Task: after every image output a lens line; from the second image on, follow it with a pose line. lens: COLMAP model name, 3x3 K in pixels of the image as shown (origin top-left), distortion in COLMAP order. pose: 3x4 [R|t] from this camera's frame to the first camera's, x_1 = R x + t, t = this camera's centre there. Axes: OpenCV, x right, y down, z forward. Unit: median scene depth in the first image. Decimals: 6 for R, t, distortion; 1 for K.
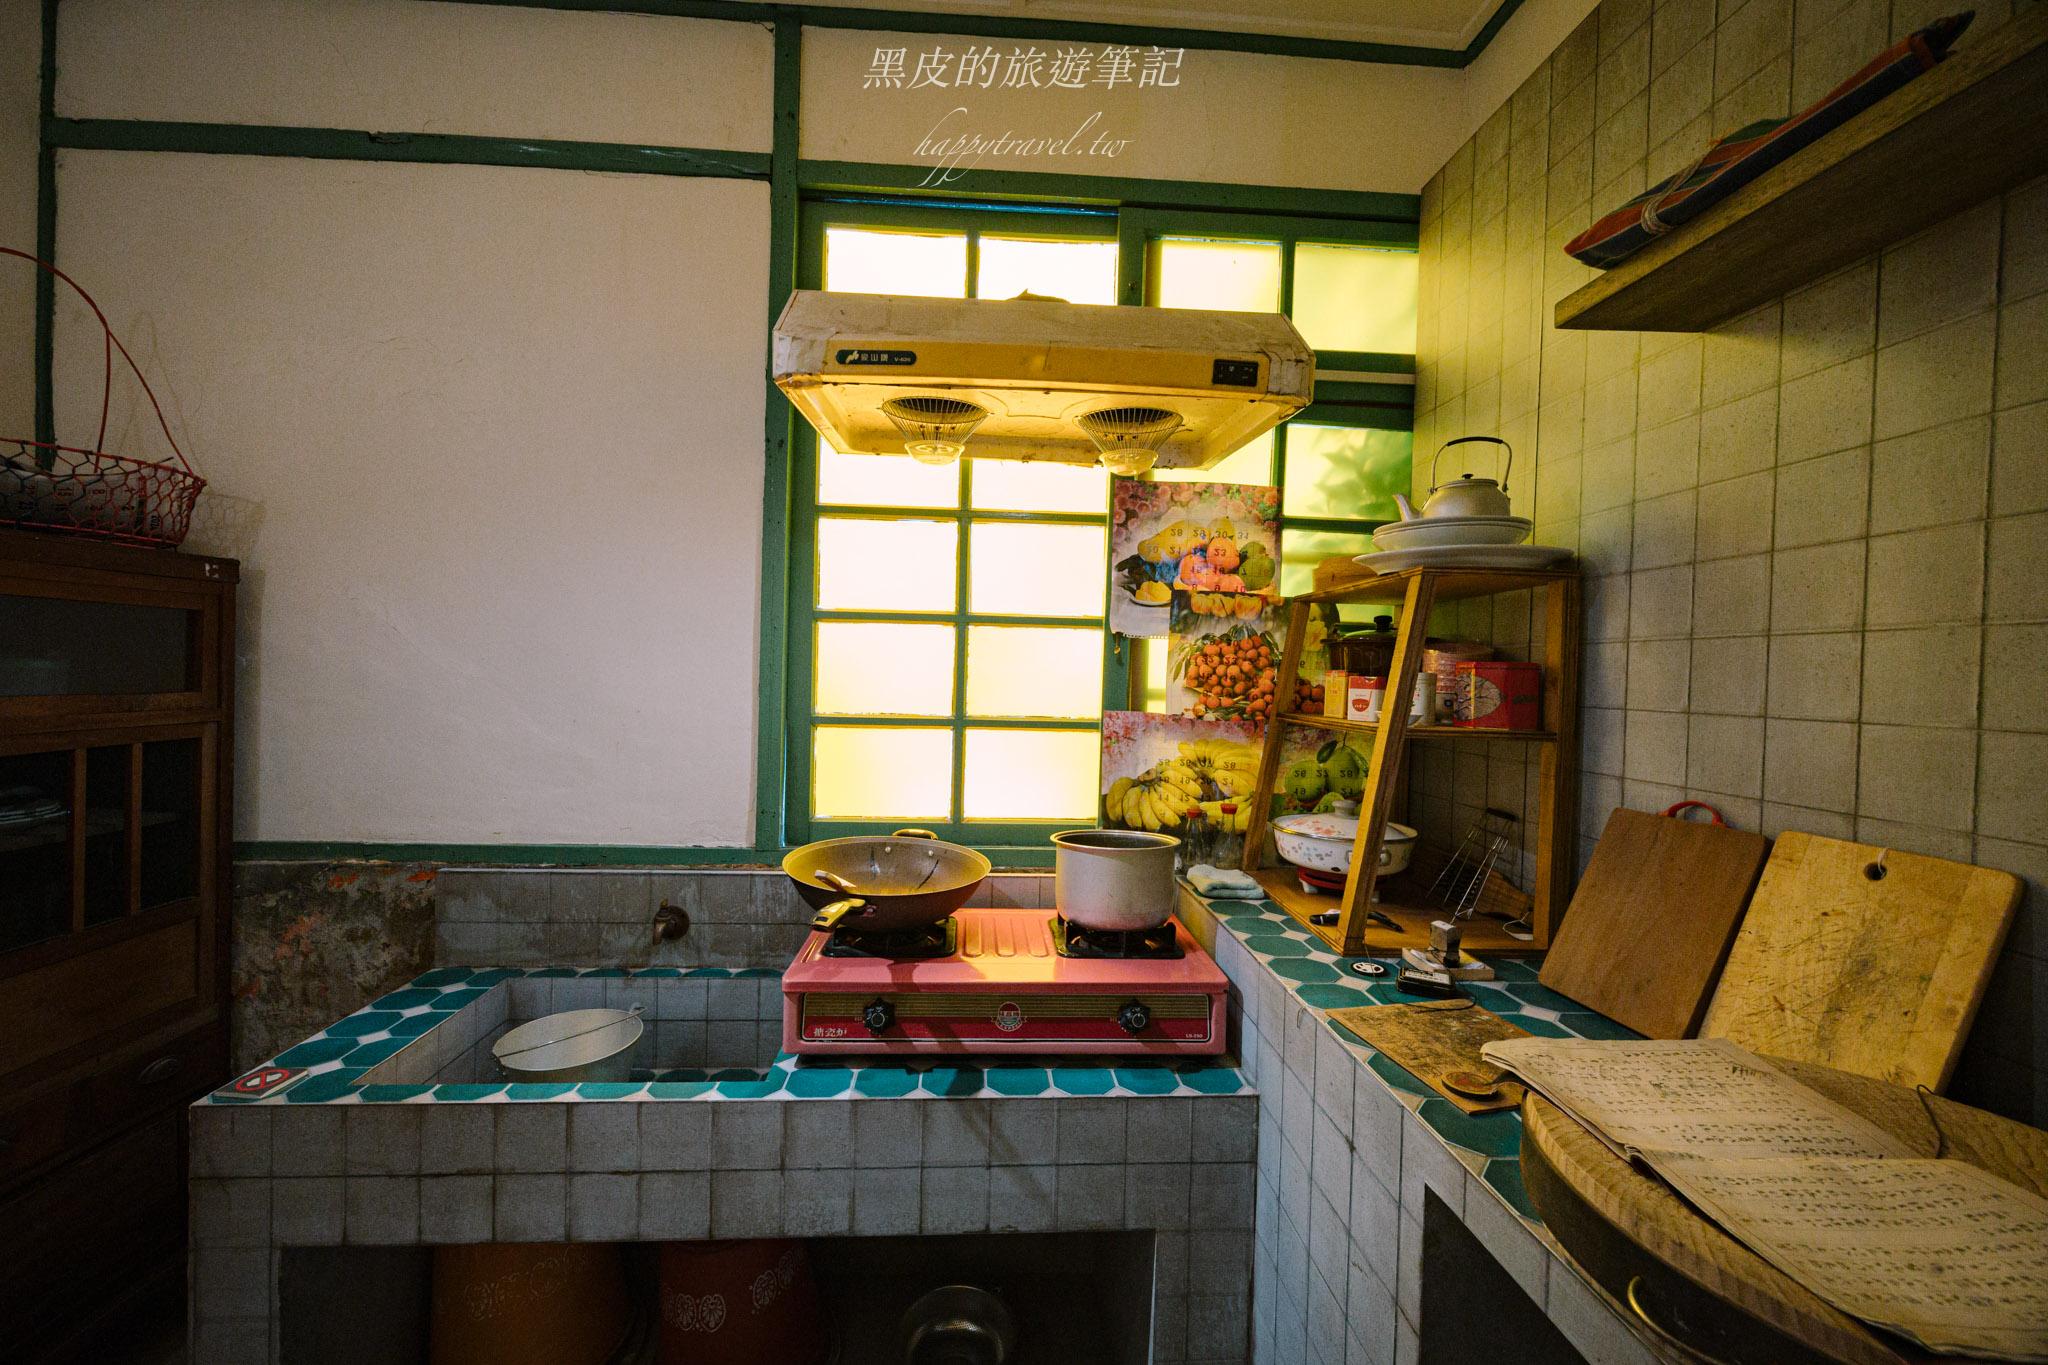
lens RADIAL K [[790.1, 0, 1024.0], [0, 790.1, 682.5], [0, 0, 1]] dist [-0.000404, -0.000451]
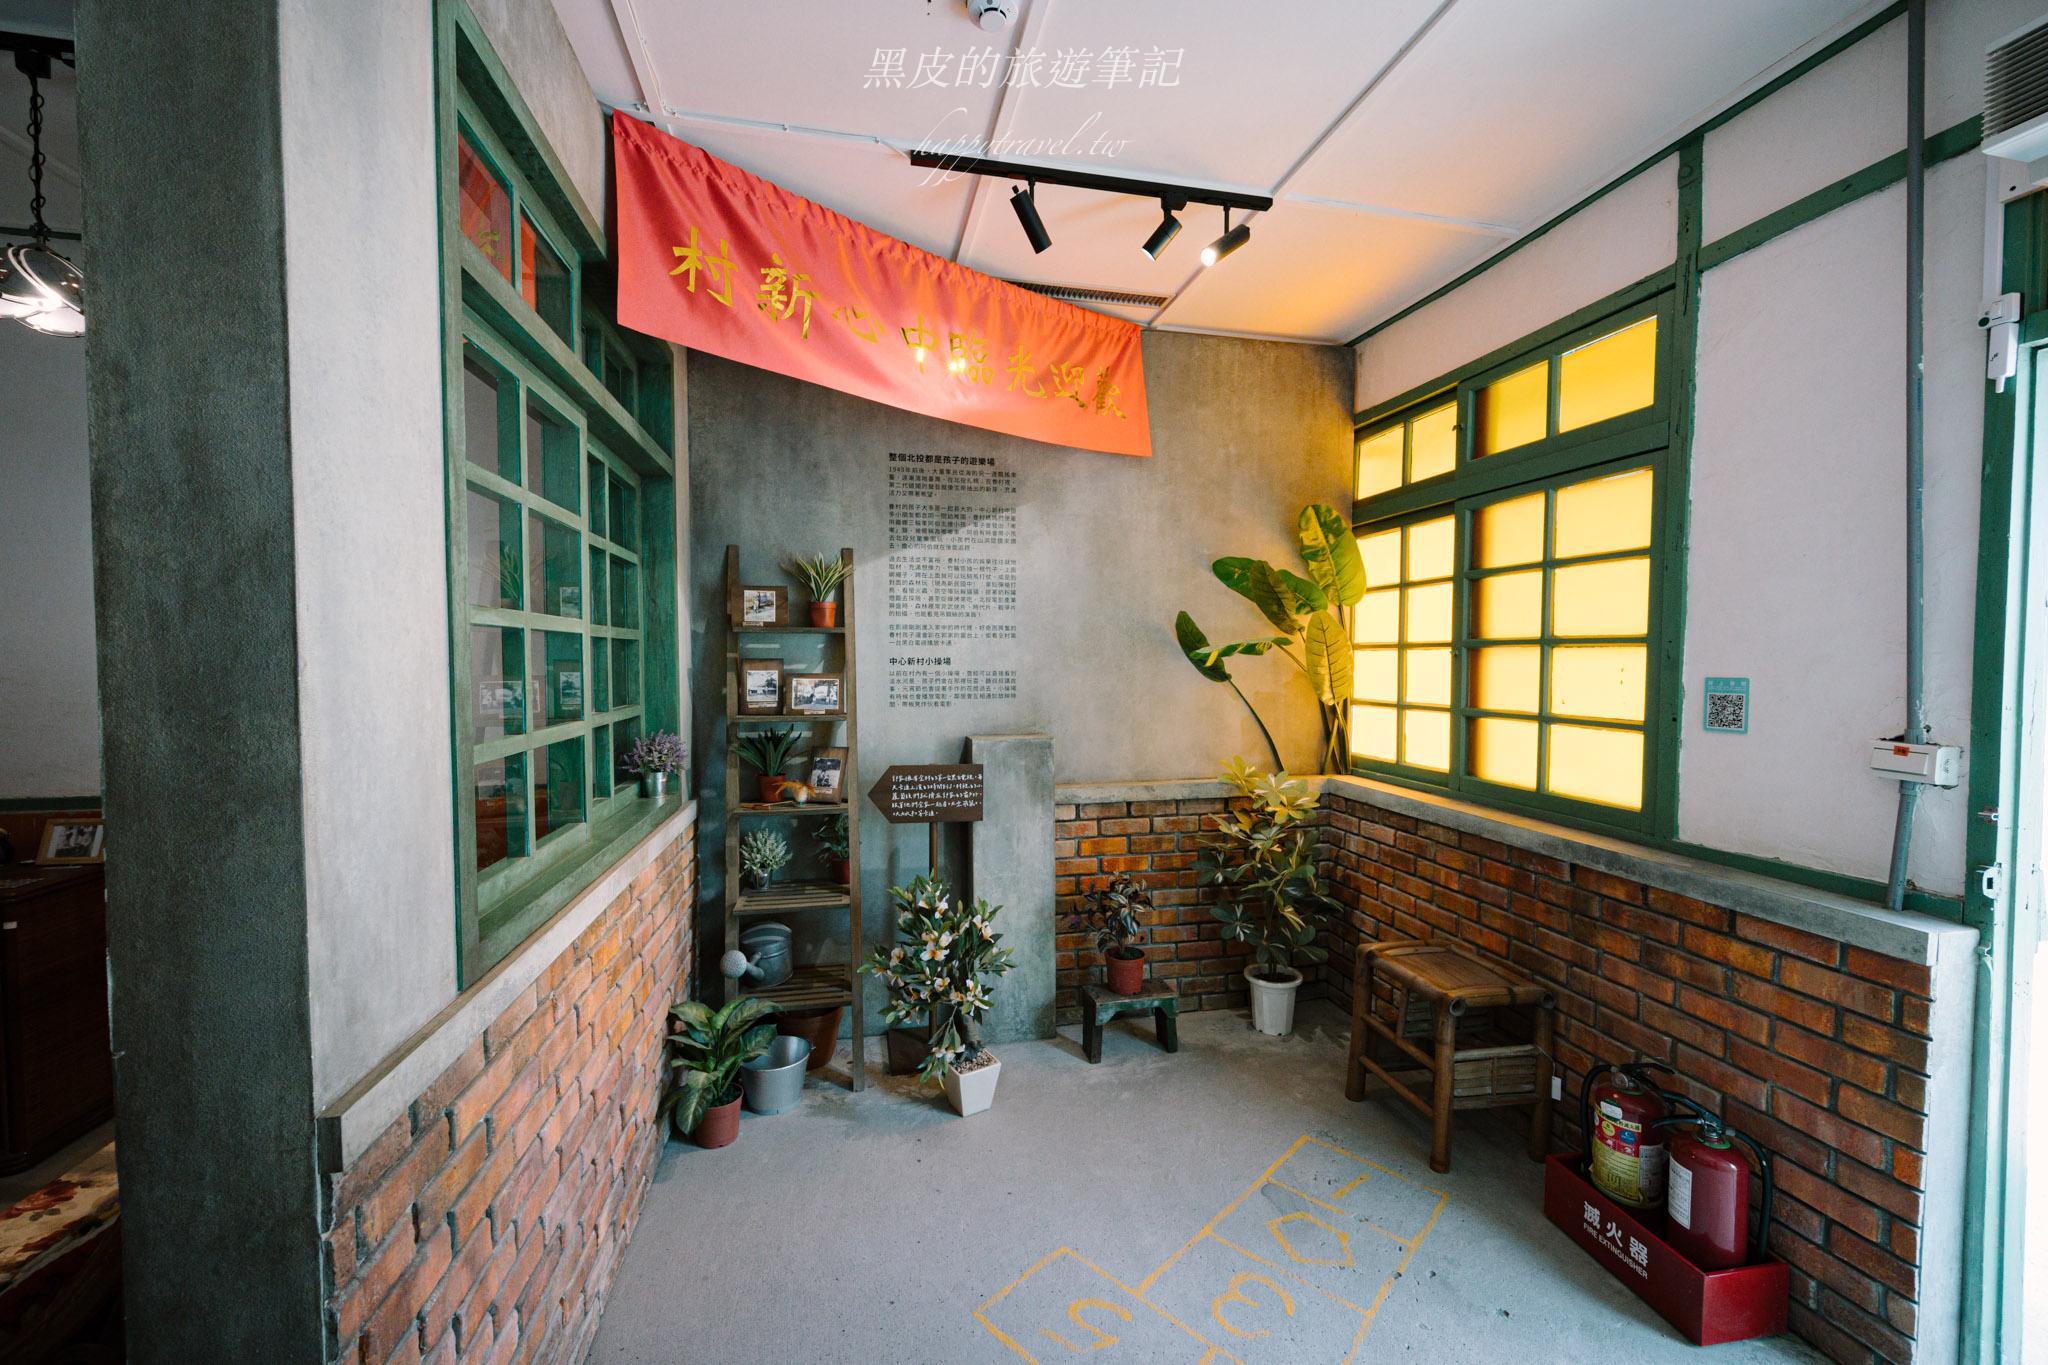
lens RADIAL K [[790.1, 0, 1024.0], [0, 790.1, 682.5], [0, 0, 1]] dist [-0.000404, -0.000451]
pose [[0.154059, 0.010644, -0.988004, 1.086061], [-0.035407, 0.999359, 0.005245, 0.013647], [0.987427, 0.034174, 0.154337, -0.061099]]
